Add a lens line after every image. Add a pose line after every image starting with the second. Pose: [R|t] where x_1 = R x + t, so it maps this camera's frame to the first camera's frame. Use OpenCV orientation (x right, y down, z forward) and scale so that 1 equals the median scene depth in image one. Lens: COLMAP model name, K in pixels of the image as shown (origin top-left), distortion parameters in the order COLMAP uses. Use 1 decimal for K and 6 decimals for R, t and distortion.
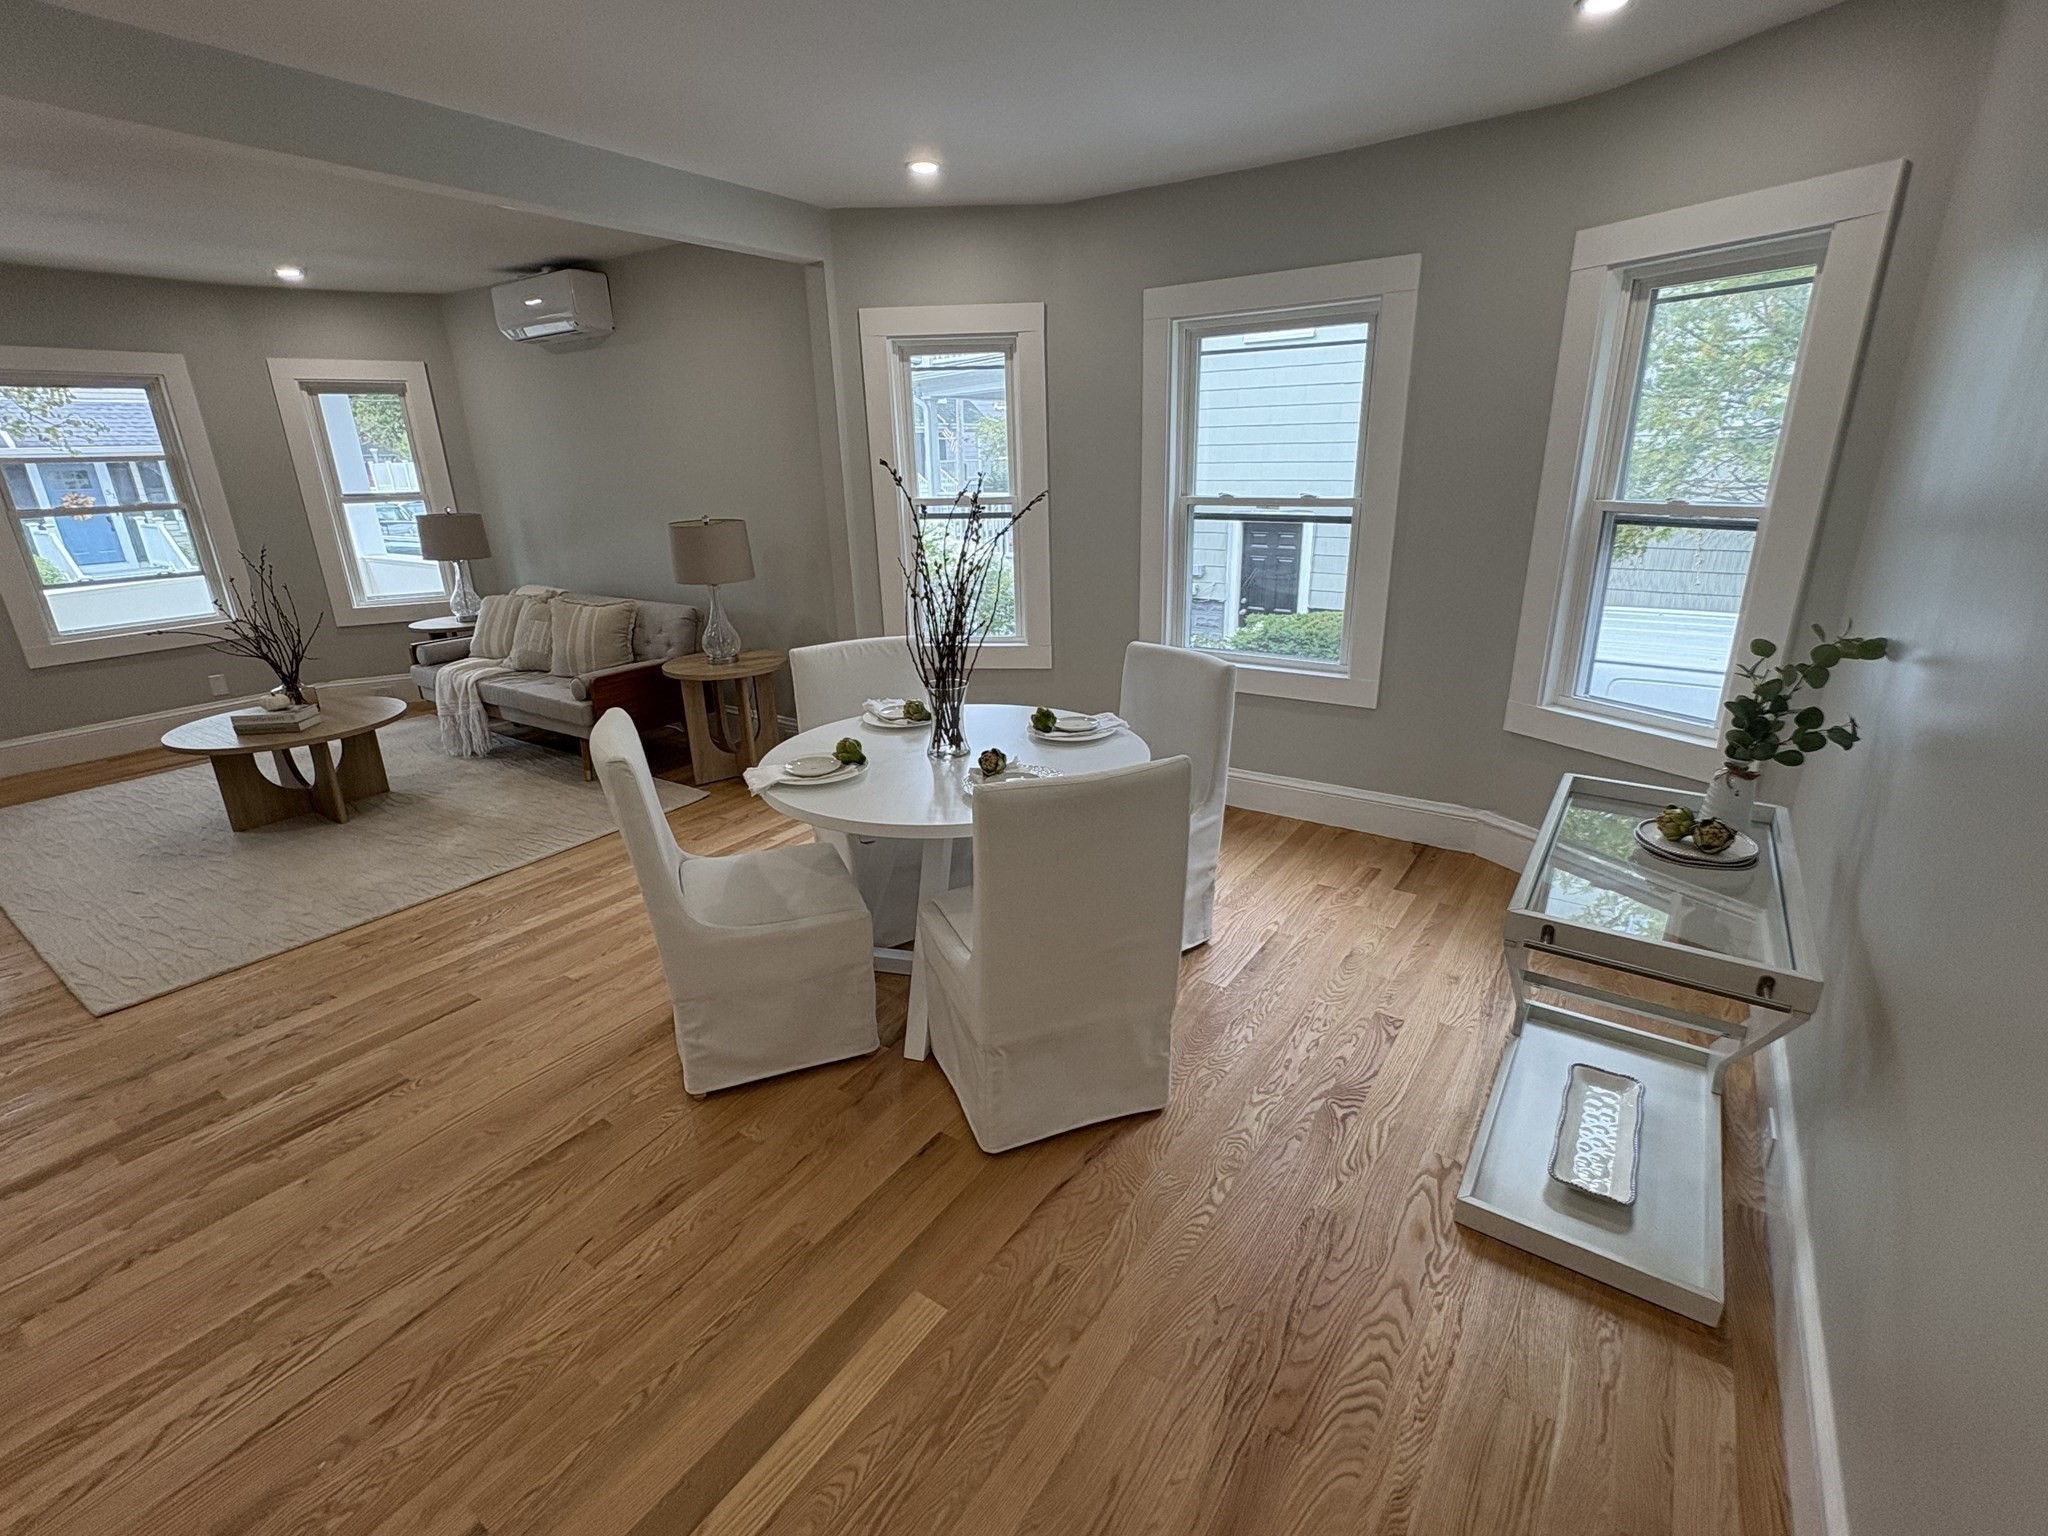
lens RADIAL K [[936.5, 0, 1024.0], [0, 936.5, 768.0], [0, 0, 1]] dist [0.001827, 0.001060]
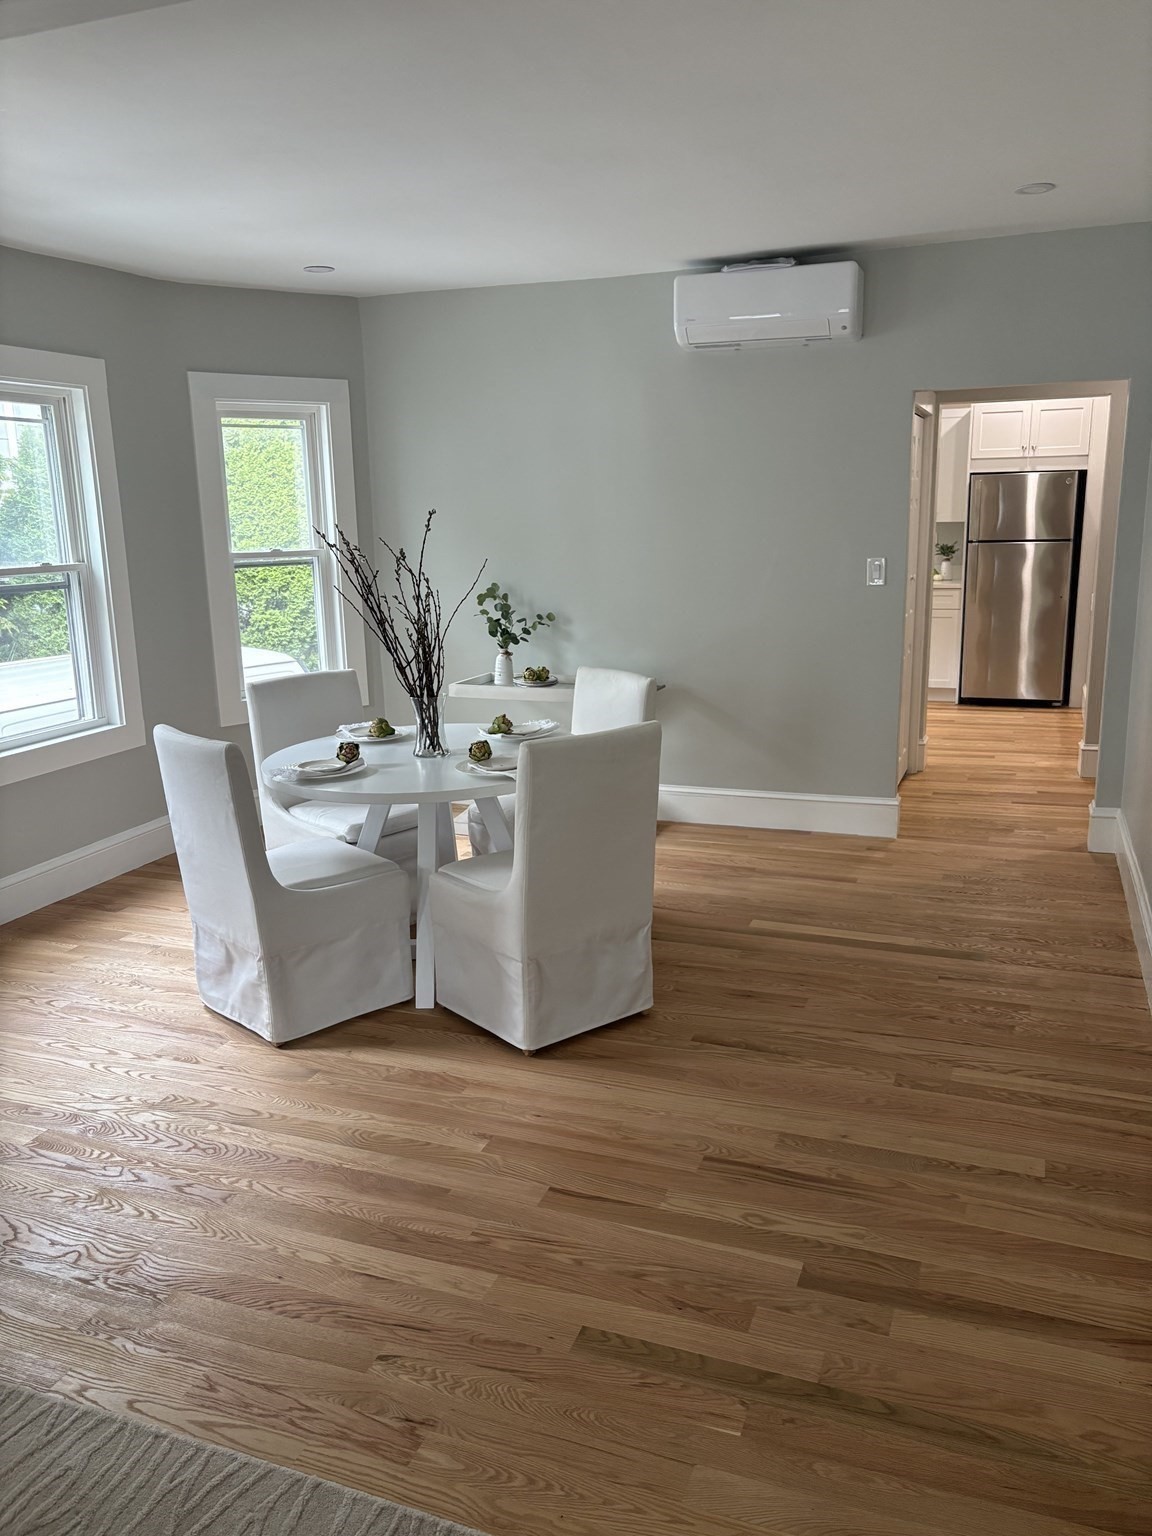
lens RADIAL K [[1161.6, 0, 576.0], [0, 1161.6, 768.0], [0, 0, 1]] dist [0.055957, -0.004235]
pose [[-0.231992, -0.194184, 0.953138, -1.880555], [0.339519, 0.902079, 0.266420, -0.410500], [-0.911541, 0.385416, -0.143346, 1.293930]]
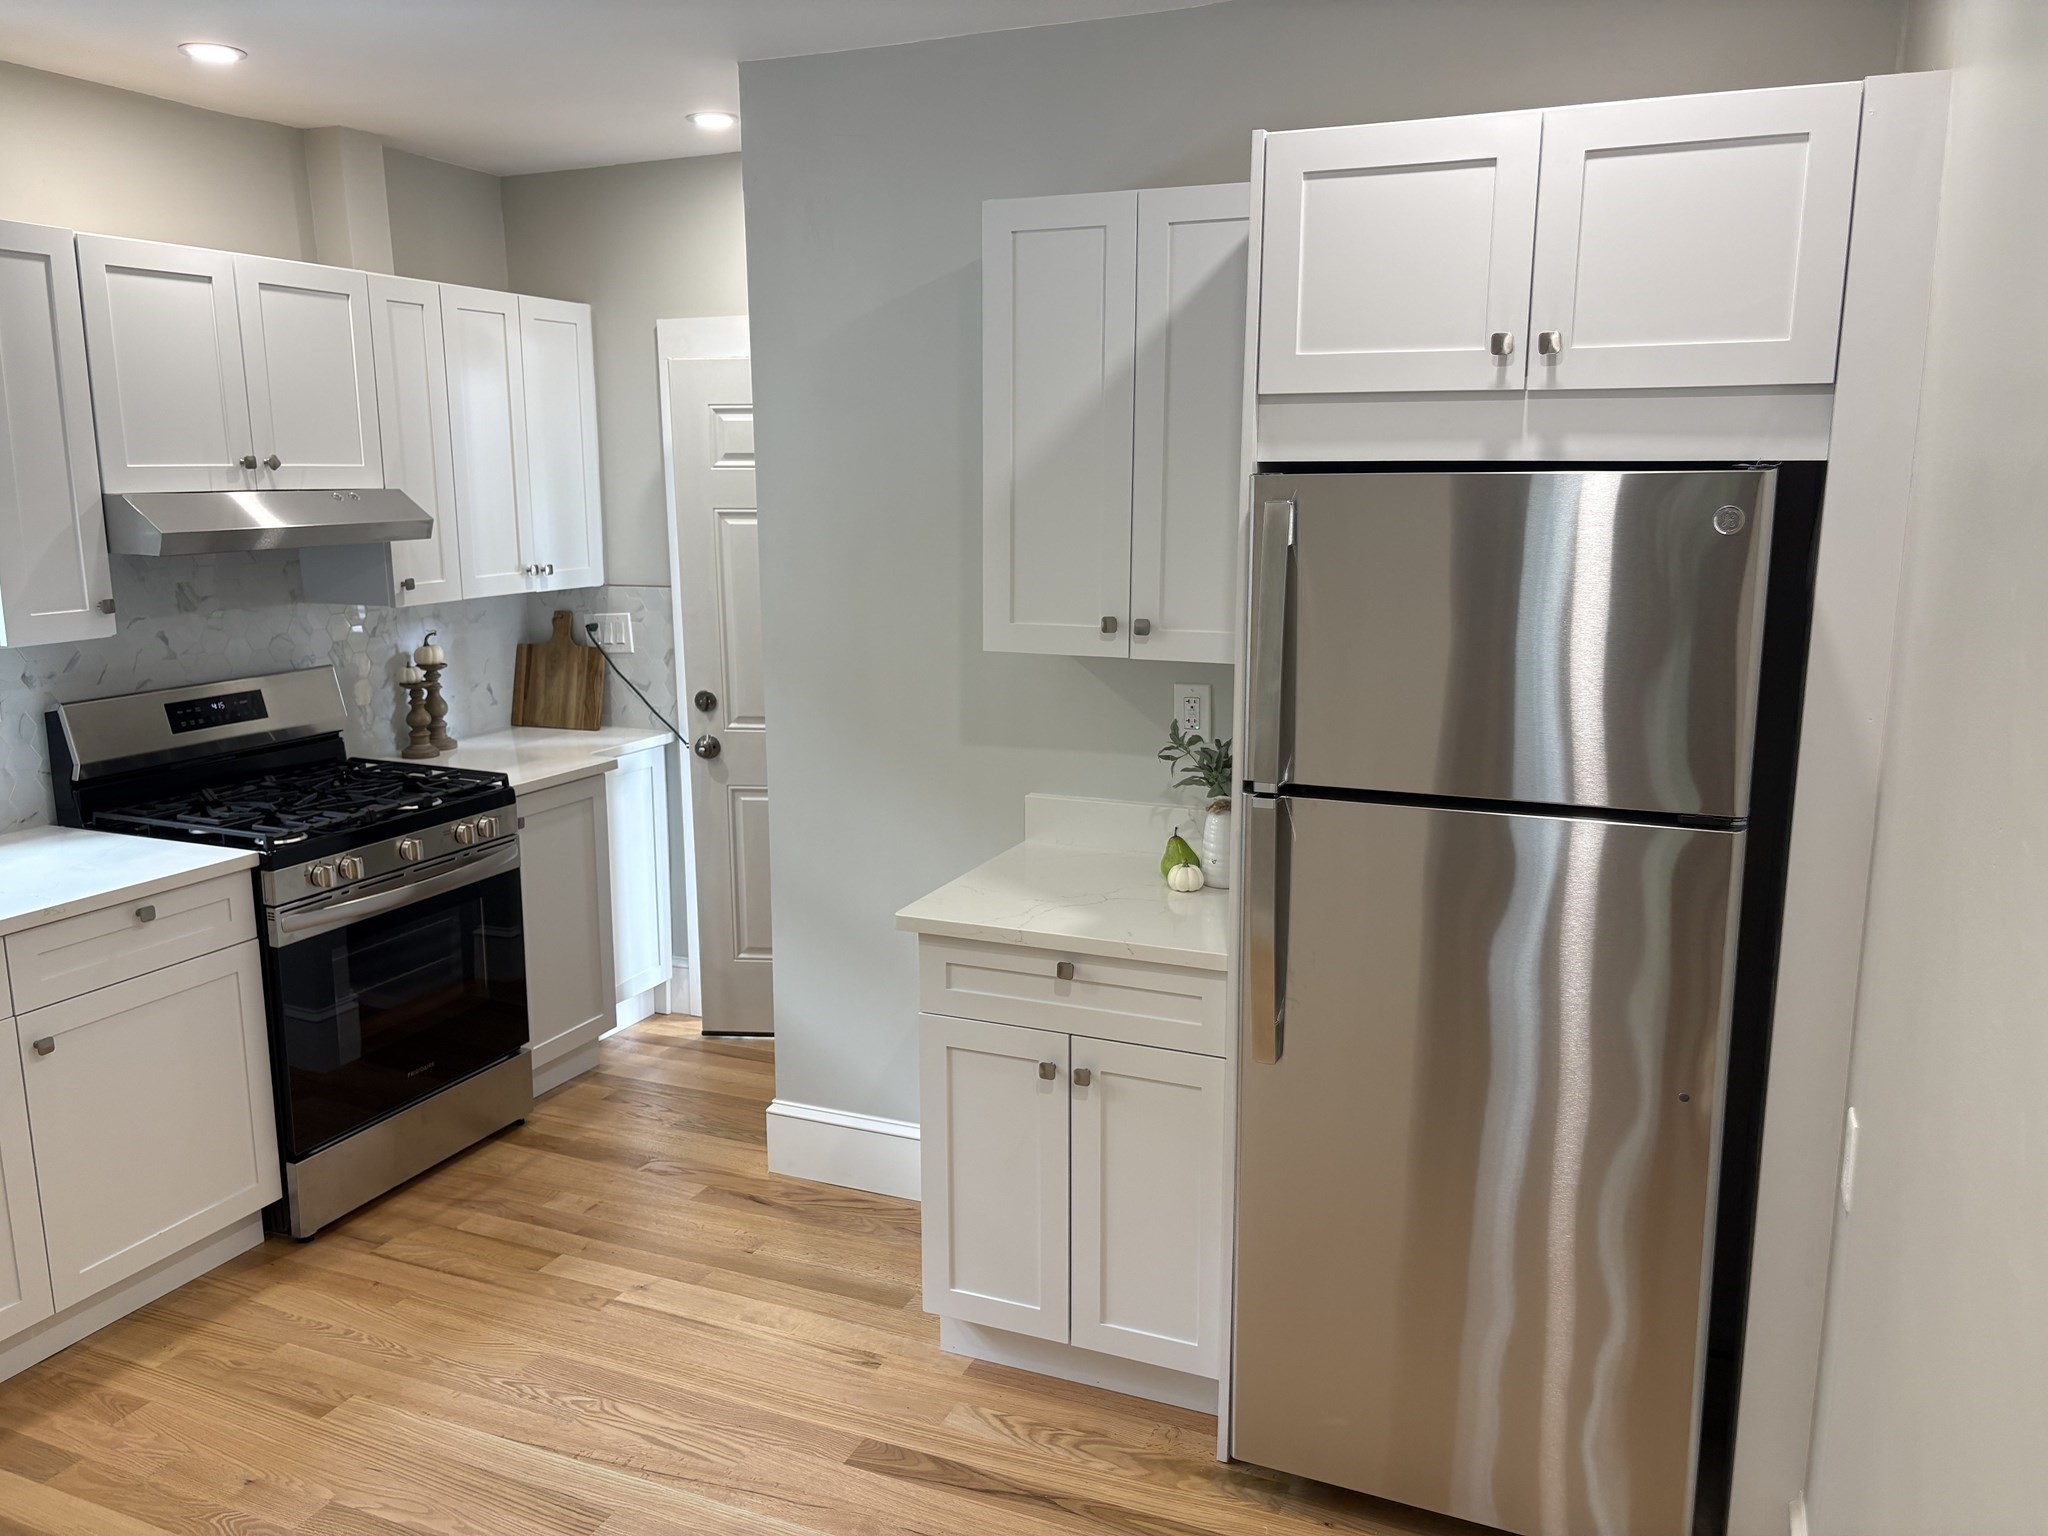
lens RADIAL K [[1567.7, 0, 1024.0], [0, 1567.7, 768.0], [0, 0, 1]] dist [0.012671, -0.005361]
pose [[-0.212263, -0.161792, 0.963726, 0.794601], [0.318126, 0.921037, 0.224693, 0.113395], [-0.923981, 0.354280, -0.144032, -0.538533]]
